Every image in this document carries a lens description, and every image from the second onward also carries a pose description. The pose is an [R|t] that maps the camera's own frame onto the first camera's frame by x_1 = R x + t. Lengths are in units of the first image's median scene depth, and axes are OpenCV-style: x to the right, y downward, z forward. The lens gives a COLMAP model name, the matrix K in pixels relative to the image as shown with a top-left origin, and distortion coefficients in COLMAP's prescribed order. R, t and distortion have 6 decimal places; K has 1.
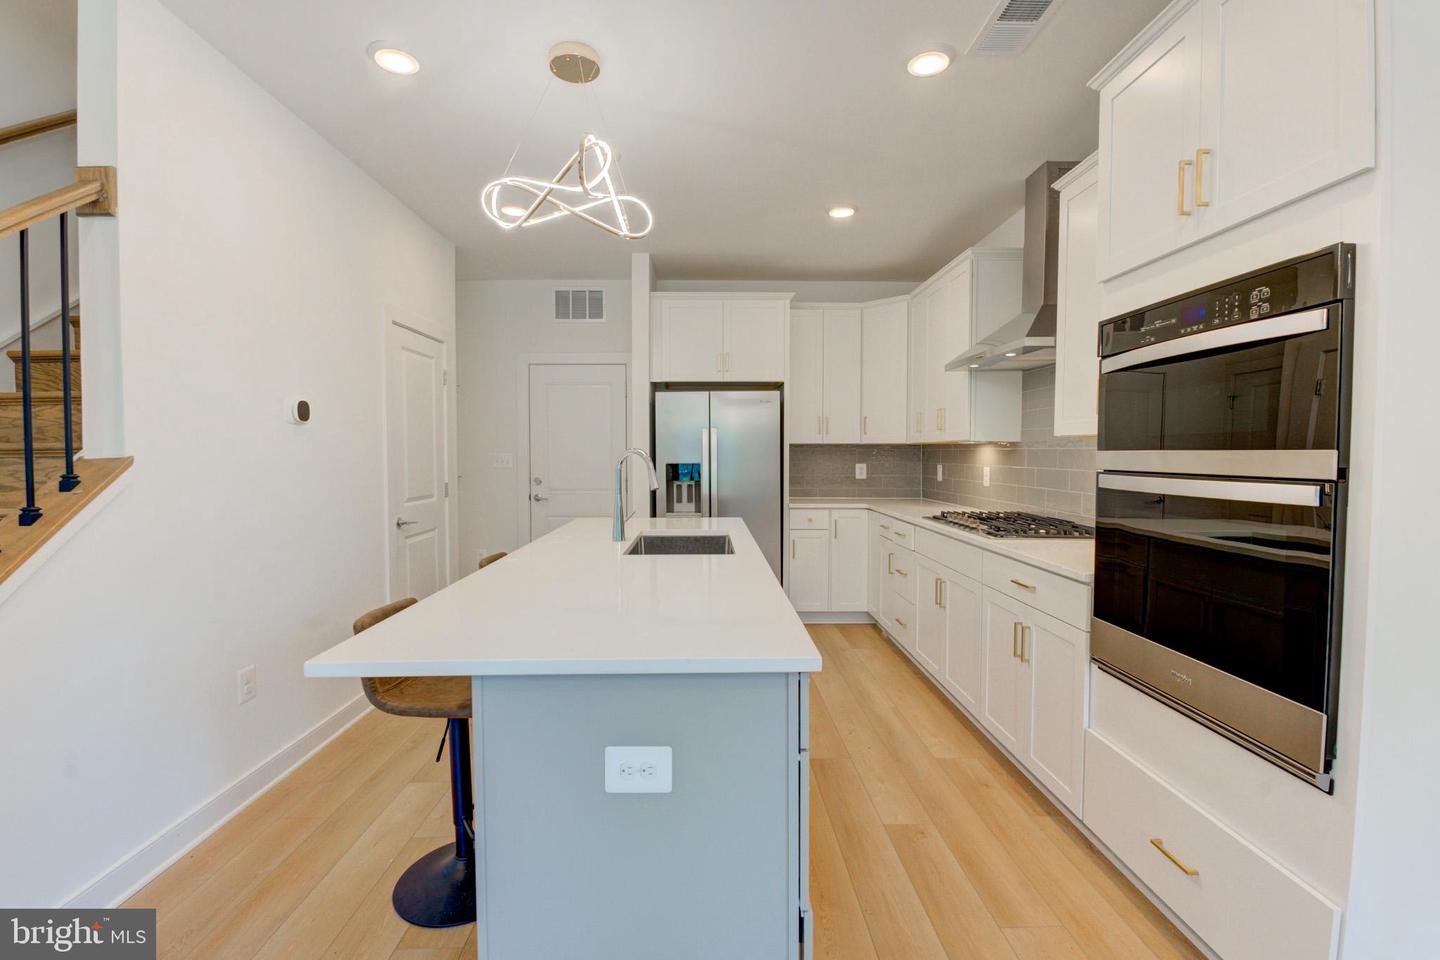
lens RADIAL K [[639.9, 0, 715.3], [0, 639.9, 467.3], [0, 0, 1]] dist [-0.002646, -0.000401]
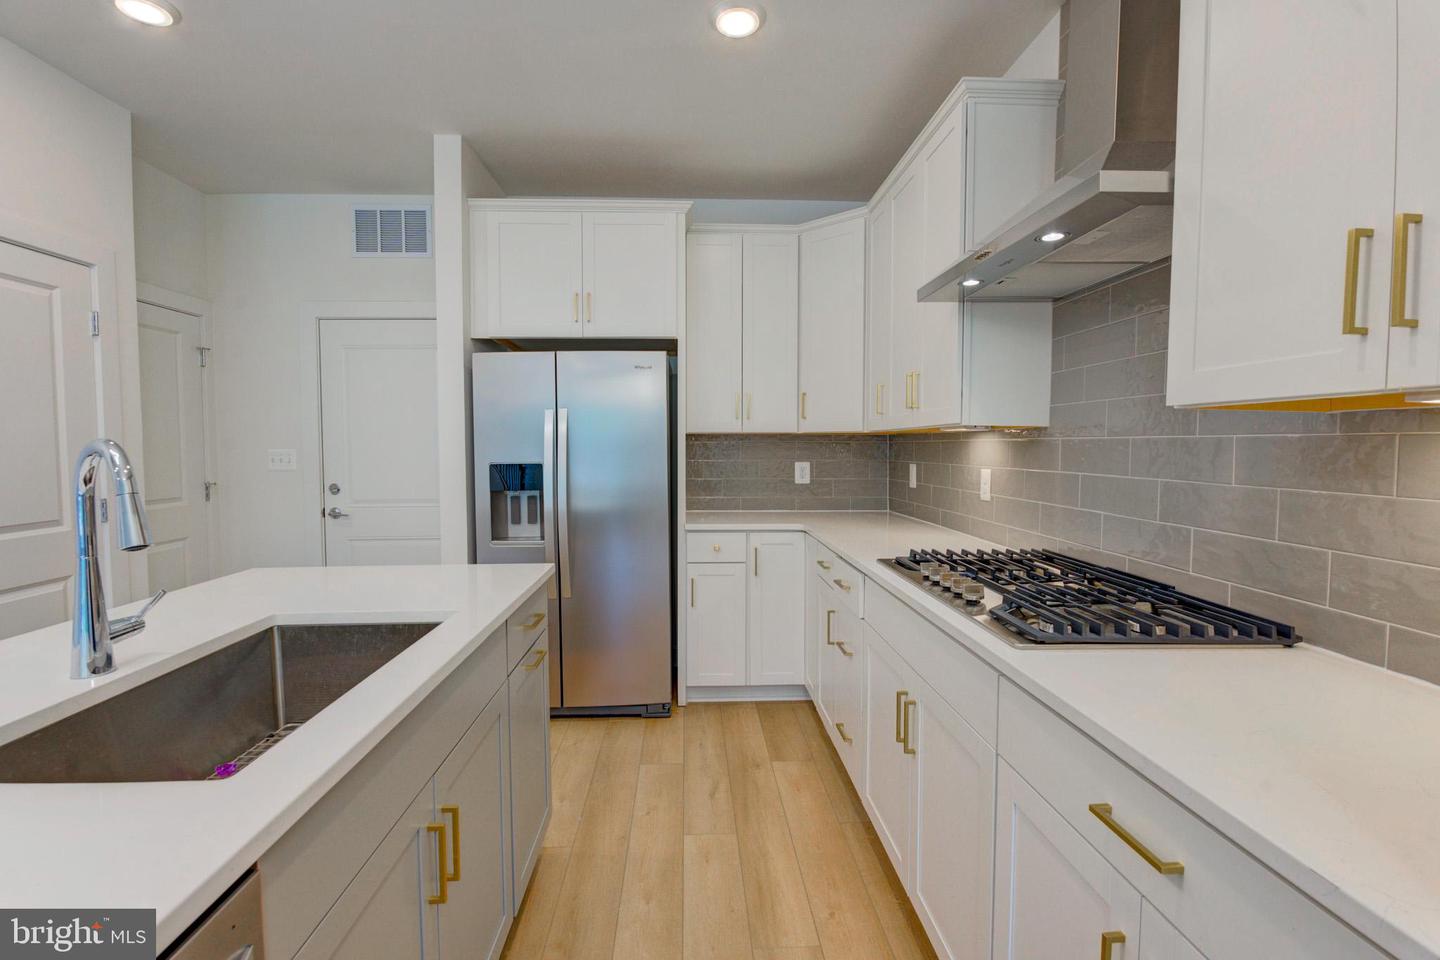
lens RADIAL K [[639.9, 0, 710.5], [0, 639.9, 468.4], [0, 0, 1]] dist [-0.002646, -0.000401]
pose [[0.999802, -0.003269, 0.019630, 0.165292], [0.003009, 0.999908, 0.013263, -0.011440], [-0.019671, -0.013202, 0.999719, 0.438258]]
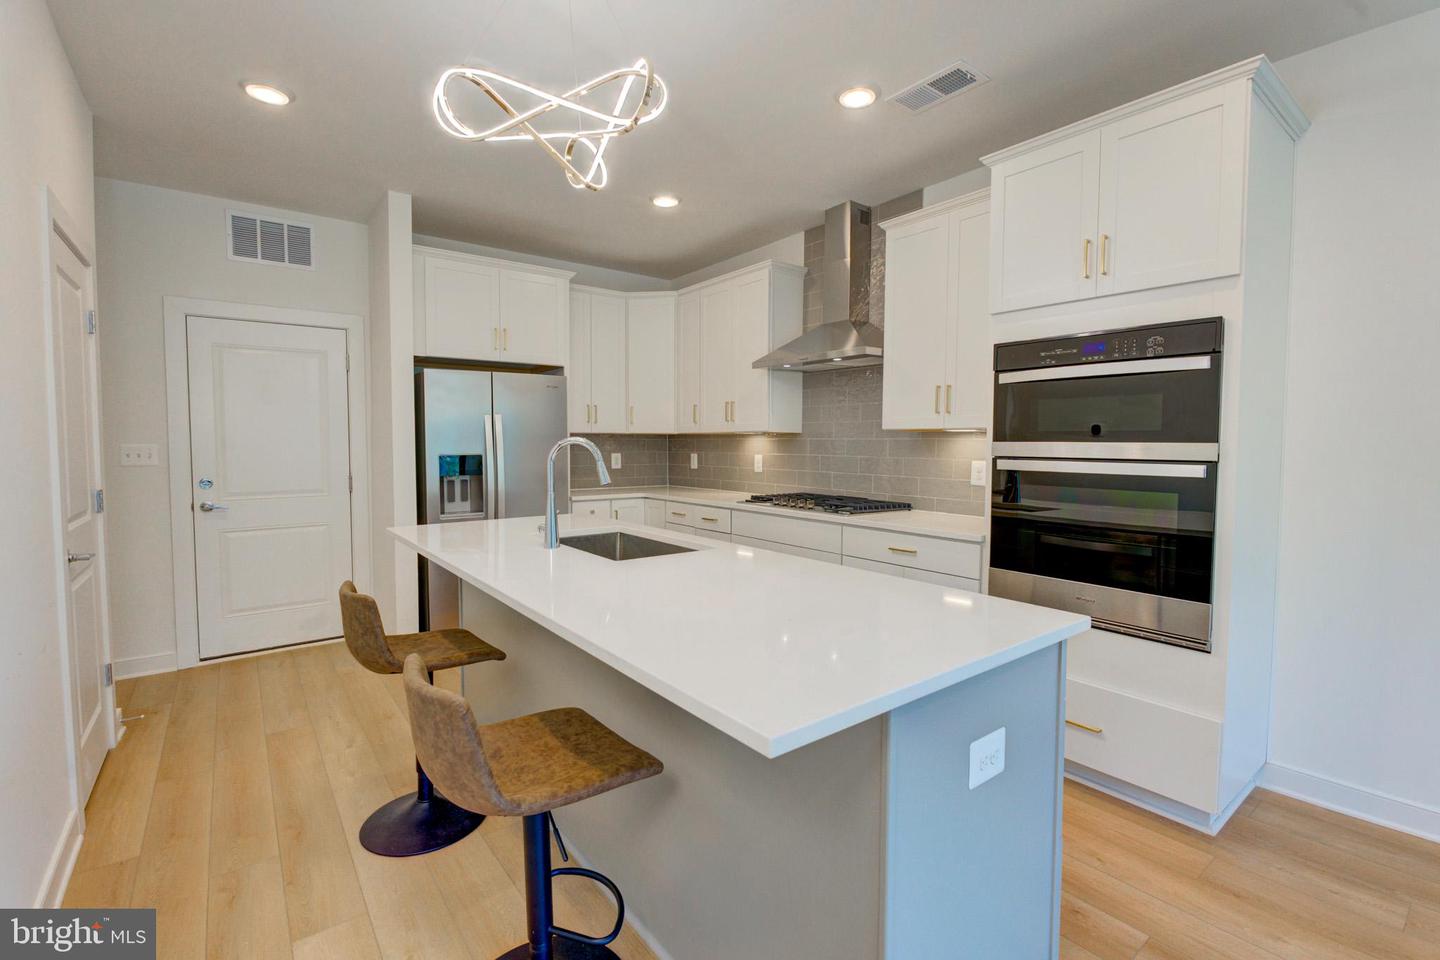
lens RADIAL K [[639.9, 0, 716.4], [0, 639.9, 466.0], [0, 0, 1]] dist [-0.002646, -0.000401]
pose [[0.807403, -0.021572, 0.589606, -0.345021], [0.012145, 0.999727, 0.019946, -0.005204], [-0.589876, -0.008943, 0.807445, 0.143821]]
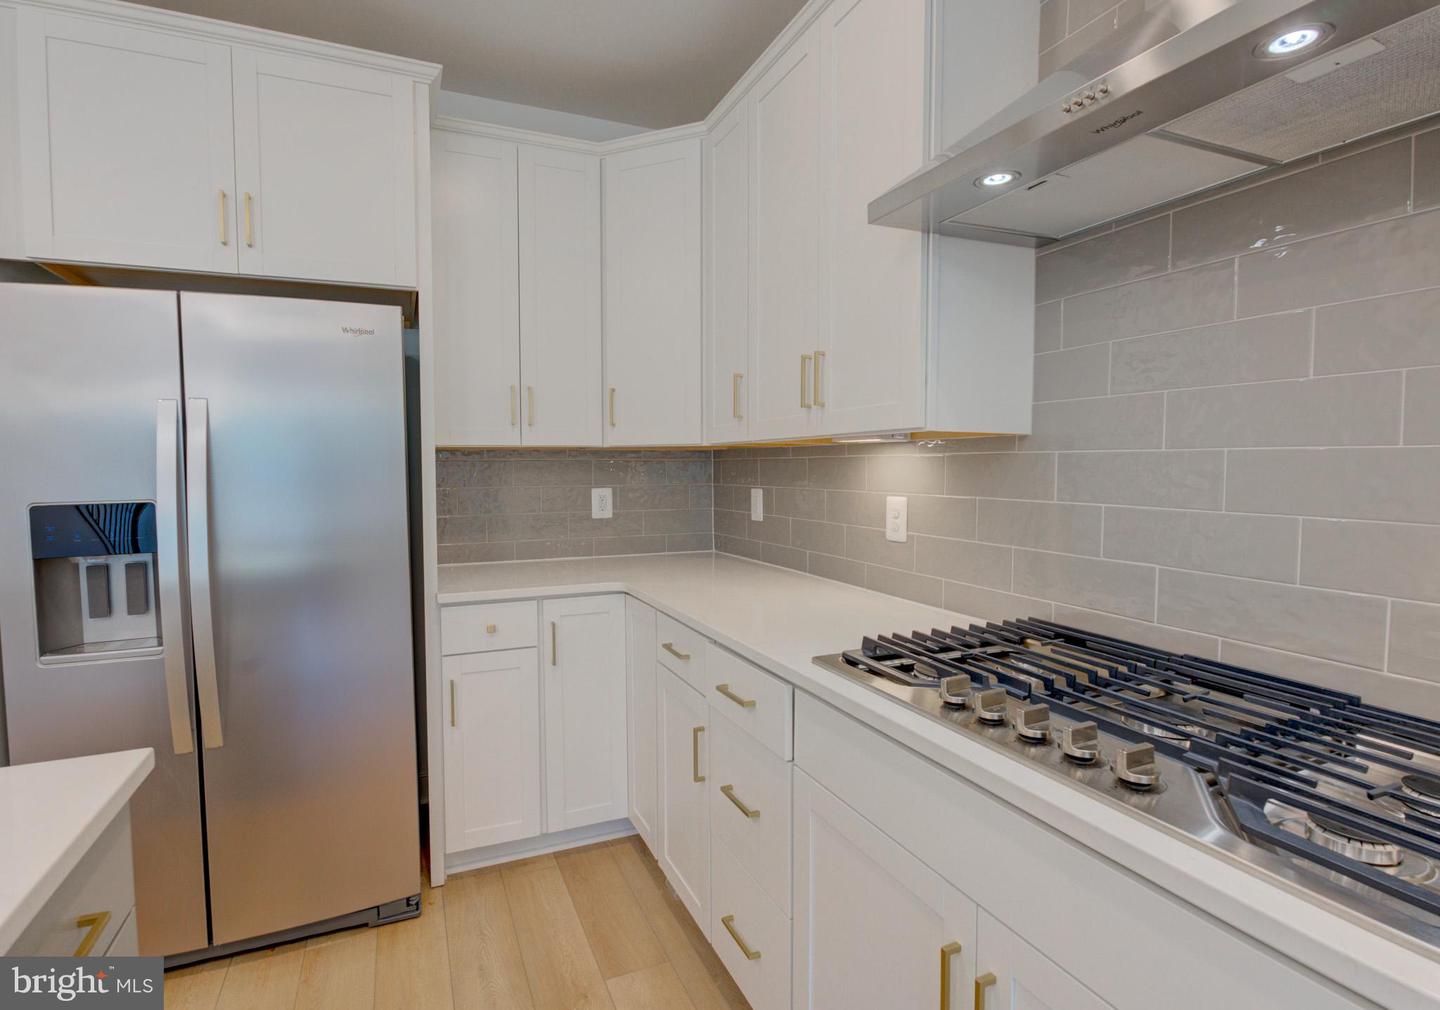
lens RADIAL K [[690.1, 0, 676.0], [0, 690.1, 492.4], [0, 0, 1]] dist [-0.004624, -0.000143]
pose [[0.934595, -0.023556, 0.354934, 0.131950], [0.017004, 0.999623, 0.021569, -0.018203], [-0.355308, -0.014123, 0.934643, 0.693055]]
